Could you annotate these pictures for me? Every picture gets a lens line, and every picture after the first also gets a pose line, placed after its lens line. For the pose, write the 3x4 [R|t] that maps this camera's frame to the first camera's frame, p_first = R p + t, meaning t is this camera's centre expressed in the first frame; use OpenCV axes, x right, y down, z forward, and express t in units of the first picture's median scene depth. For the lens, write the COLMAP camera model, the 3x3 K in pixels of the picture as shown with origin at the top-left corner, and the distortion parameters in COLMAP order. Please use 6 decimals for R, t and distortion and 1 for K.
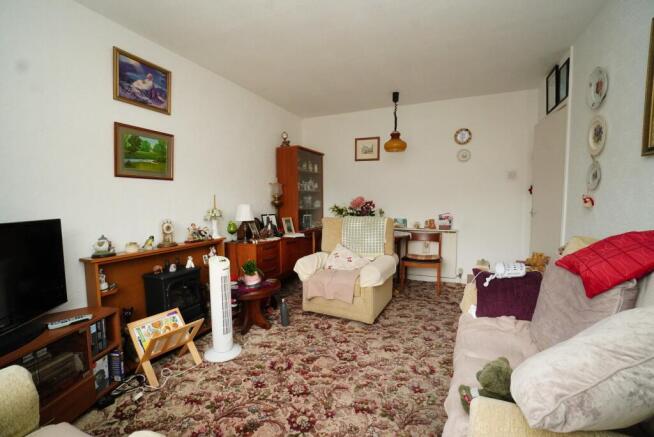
lens RADIAL K [[287.6, 0, 322.3], [0, 287.6, 220.3], [0, 0, 1]] dist [-0.055109, 0.015296]
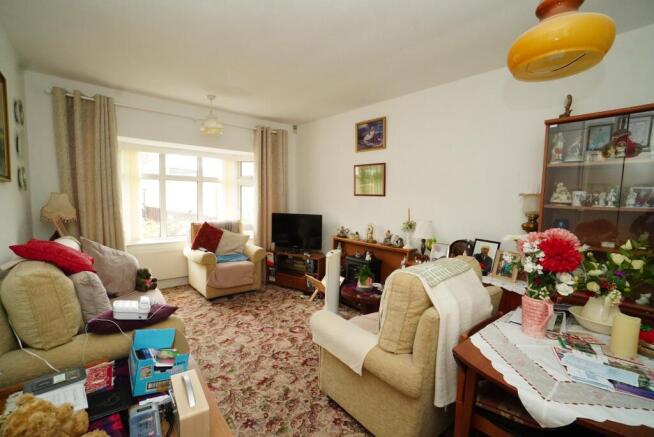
lens RADIAL K [[287.6, 0, 322.3], [0, 287.6, 220.3], [0, 0, 1]] dist [-0.055109, 0.015296]
pose [[-0.423696, 0.068814, -0.903187, 1.018923], [-0.087964, 0.989271, 0.116637, -0.195150], [0.901523, 0.128867, -0.413097, 1.591278]]
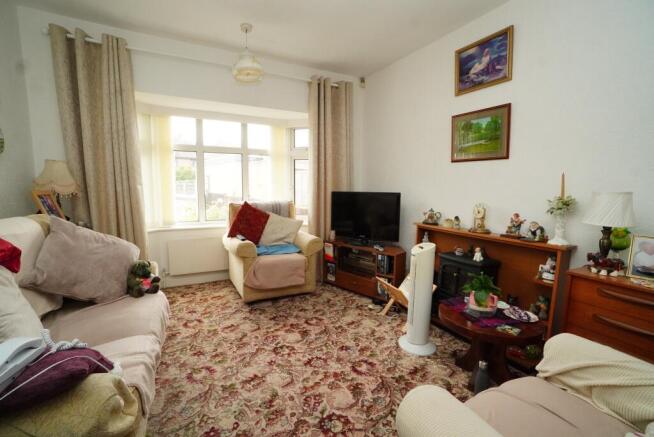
lens RADIAL K [[287.6, 0, 322.3], [0, 287.6, 220.3], [0, 0, 1]] dist [-0.055109, 0.015296]
pose [[-0.617884, 0.092837, -0.780770, 0.571927], [-0.064418, 0.983690, 0.167944, -0.080201], [0.783626, 0.154065, -0.601825, 1.332537]]
